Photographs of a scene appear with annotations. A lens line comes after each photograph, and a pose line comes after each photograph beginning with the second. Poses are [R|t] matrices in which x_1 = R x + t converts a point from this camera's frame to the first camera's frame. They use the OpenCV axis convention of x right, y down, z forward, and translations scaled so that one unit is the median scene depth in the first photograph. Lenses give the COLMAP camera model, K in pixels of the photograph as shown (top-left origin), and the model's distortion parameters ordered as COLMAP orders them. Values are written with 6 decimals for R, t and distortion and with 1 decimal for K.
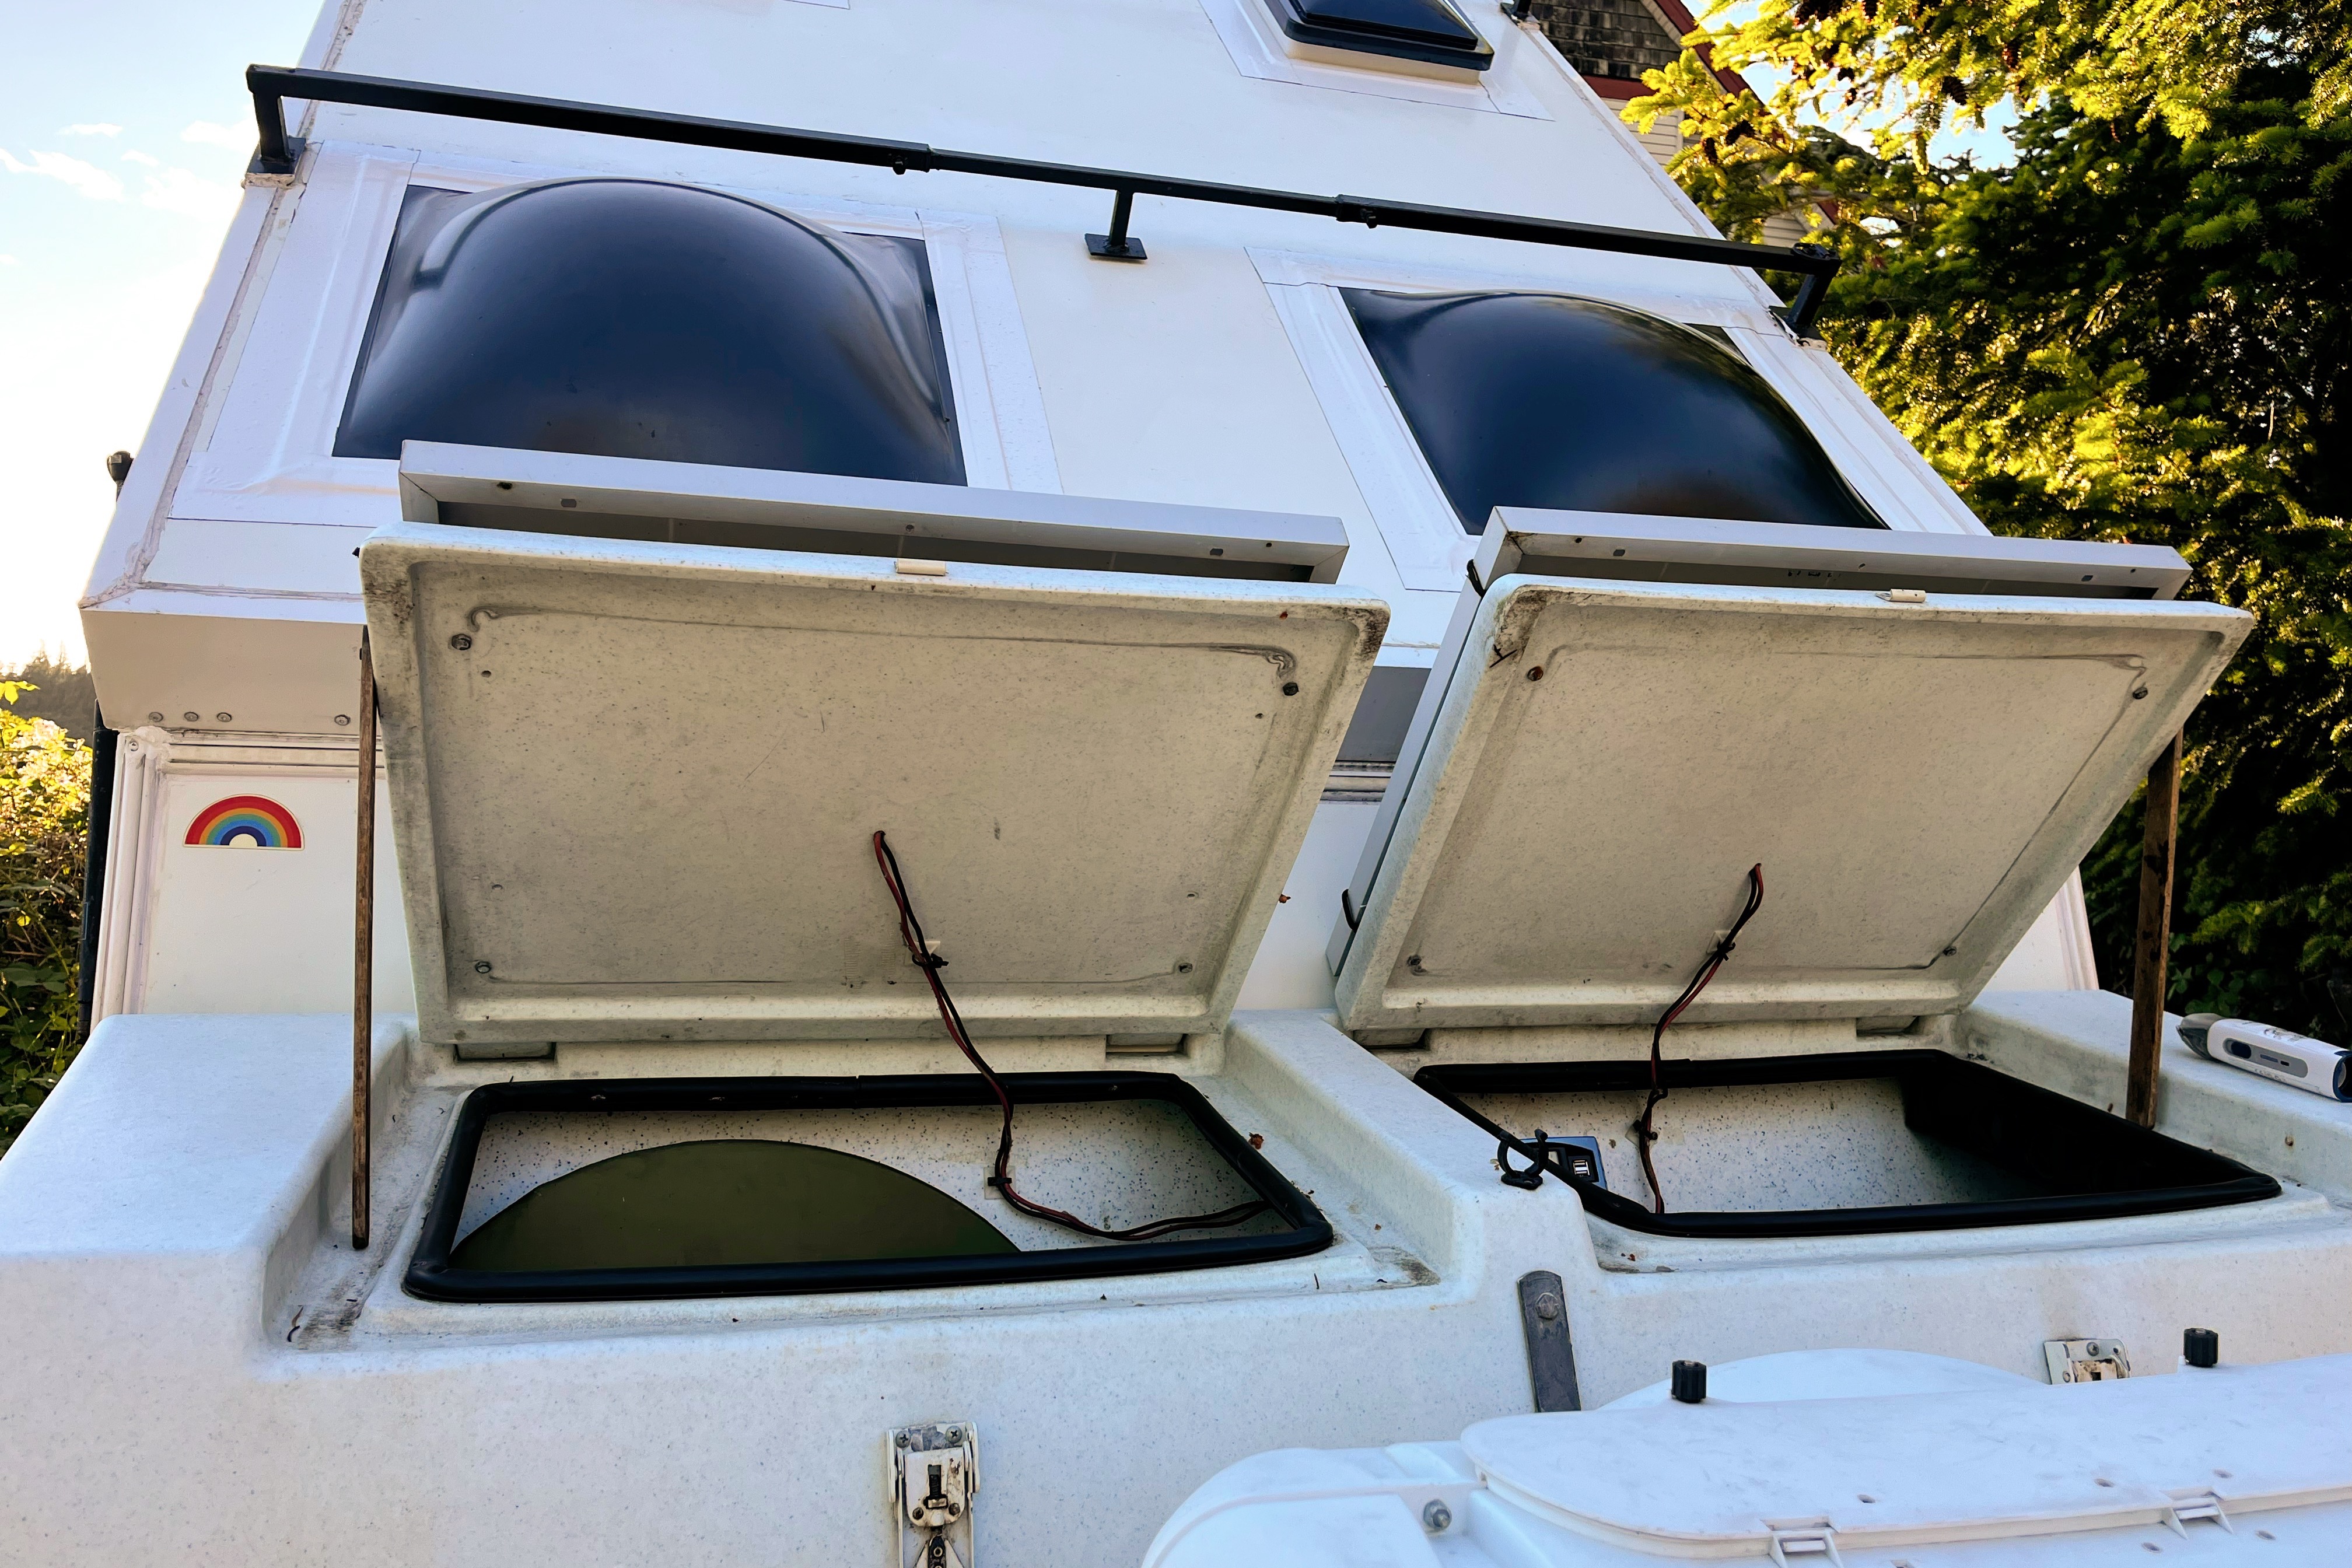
lens RADIAL K [[1786.0, 0, 1183.6], [0, 1786.0, 783.6], [0, 0, 1]] dist [0.036415, -0.048523]
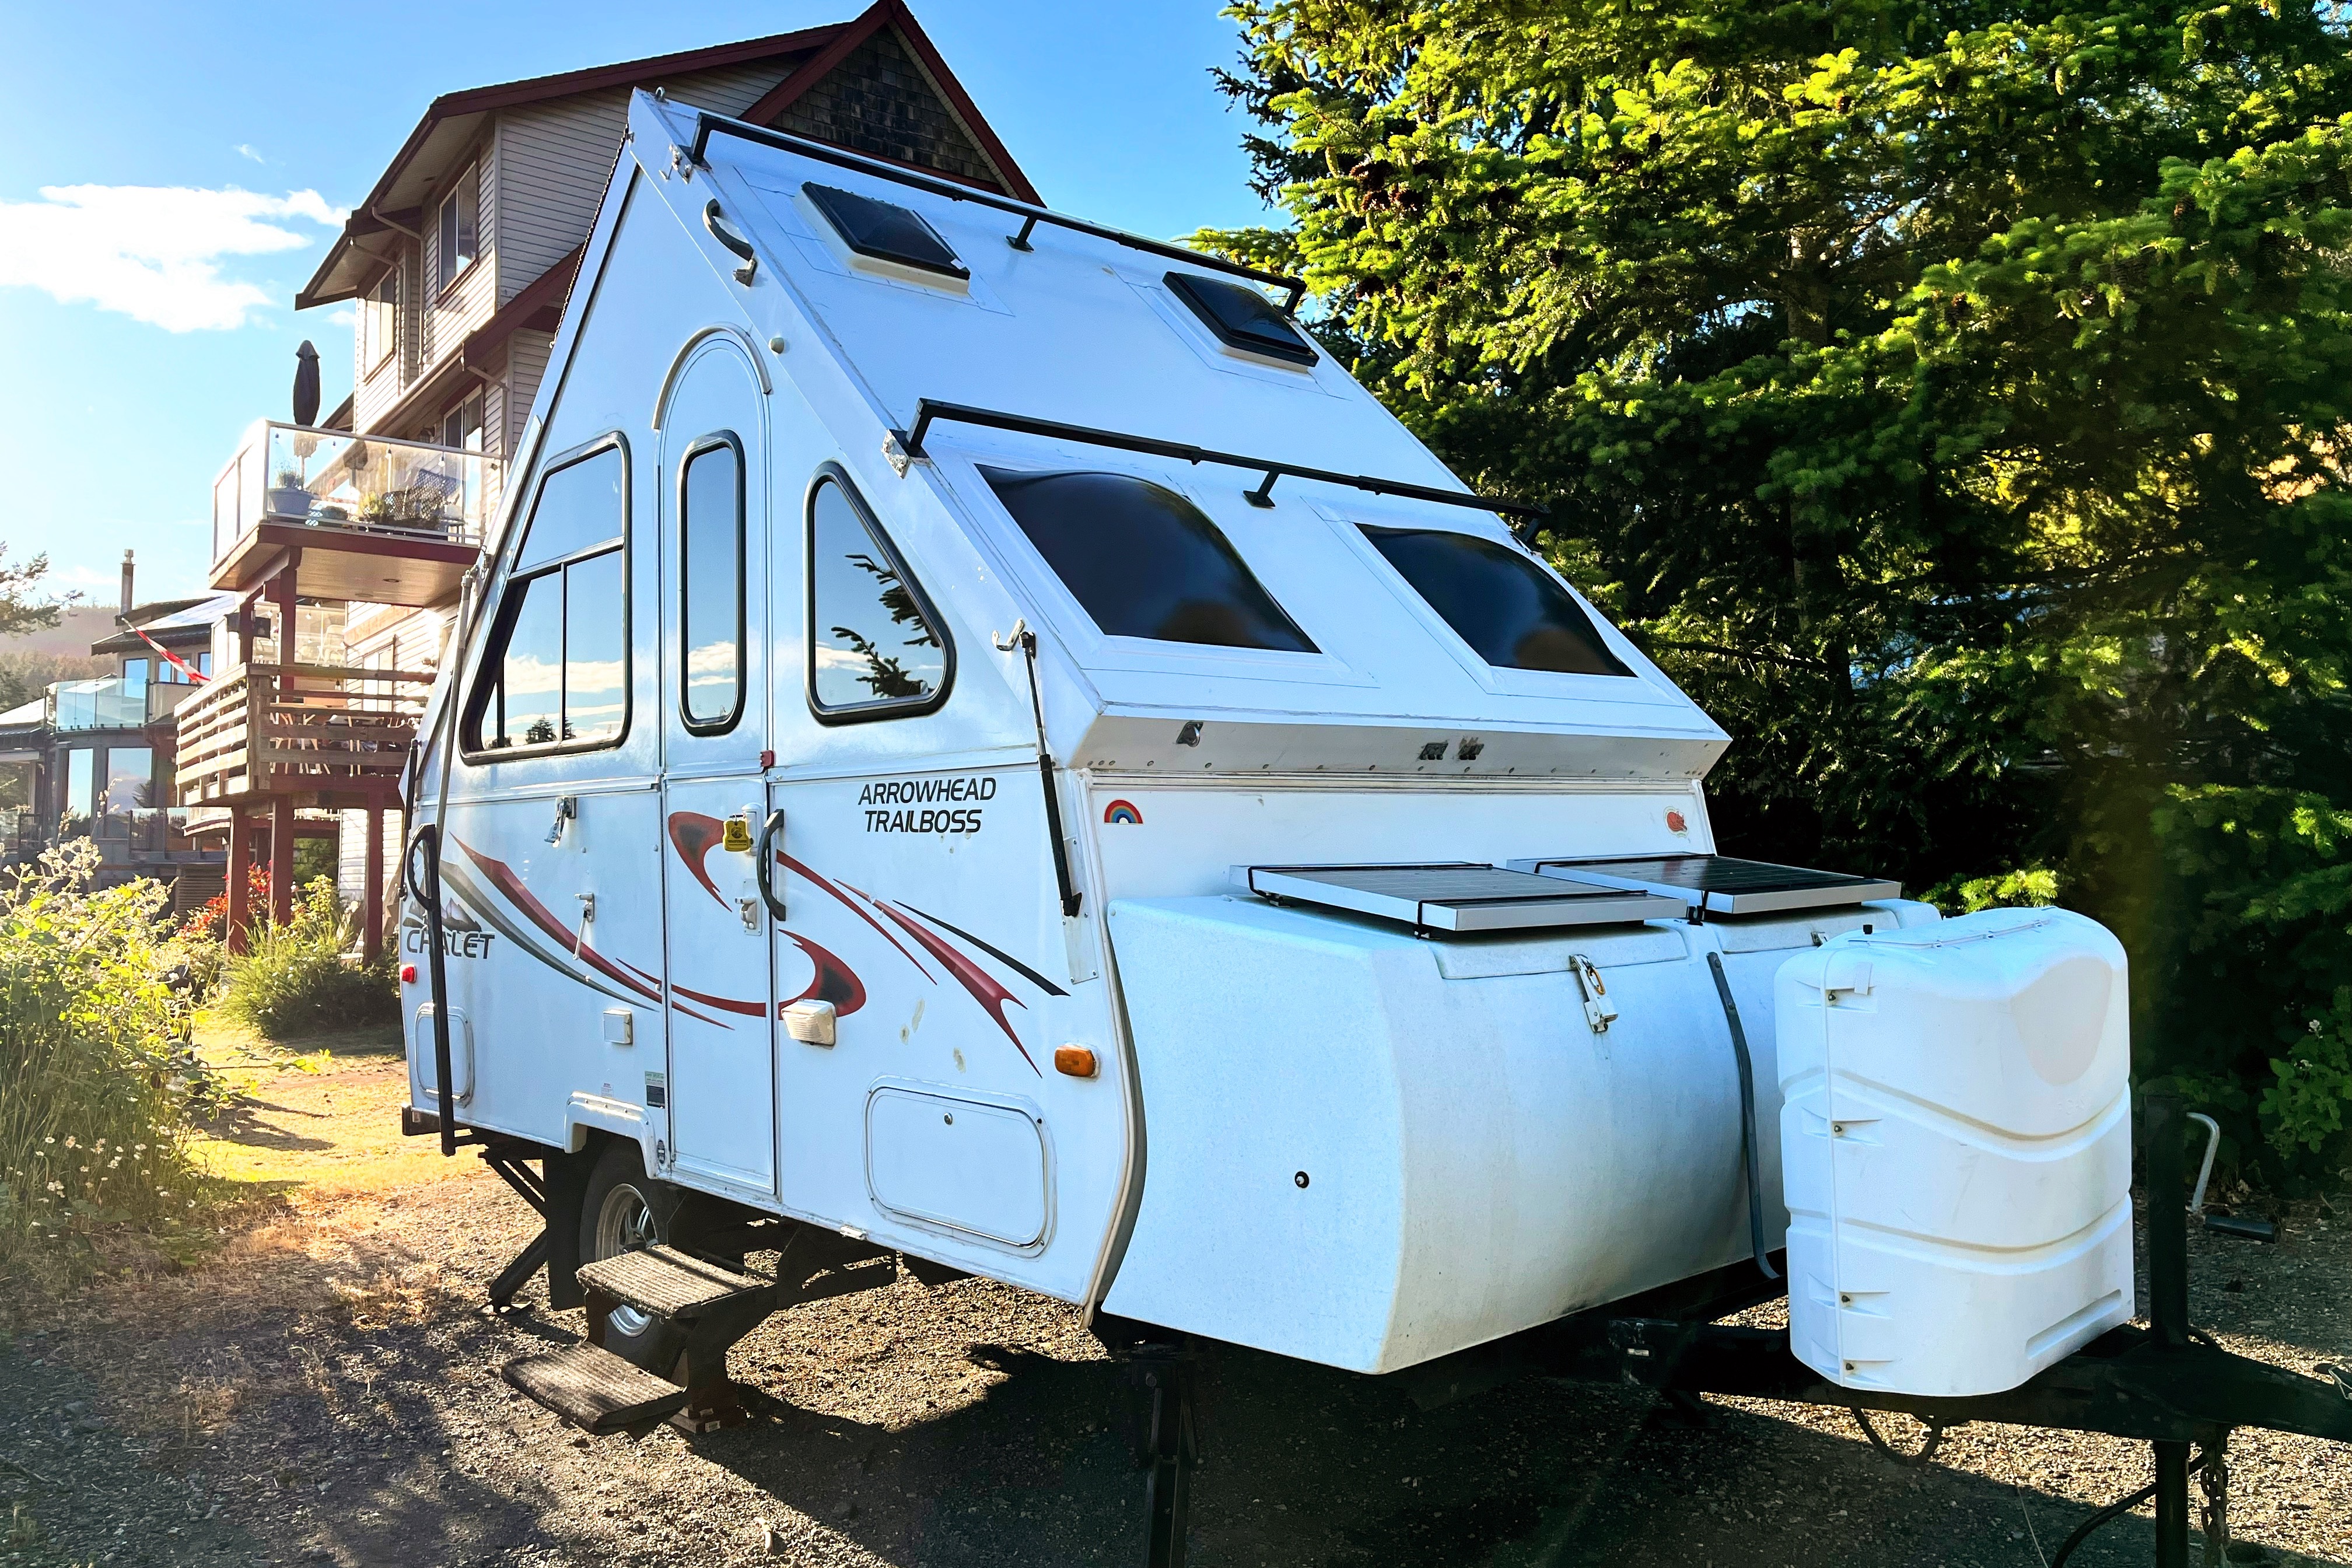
lens RADIAL K [[1786.0, 0, 1173.1], [0, 1786.0, 788.7], [0, 0, 1]] dist [0.036415, -0.048523]
pose [[0.914299, -0.007456, 0.404971, -0.660582], [0.014870, 0.999774, -0.015165, 0.013222], [-0.404766, 0.019888, 0.914204, -0.469678]]
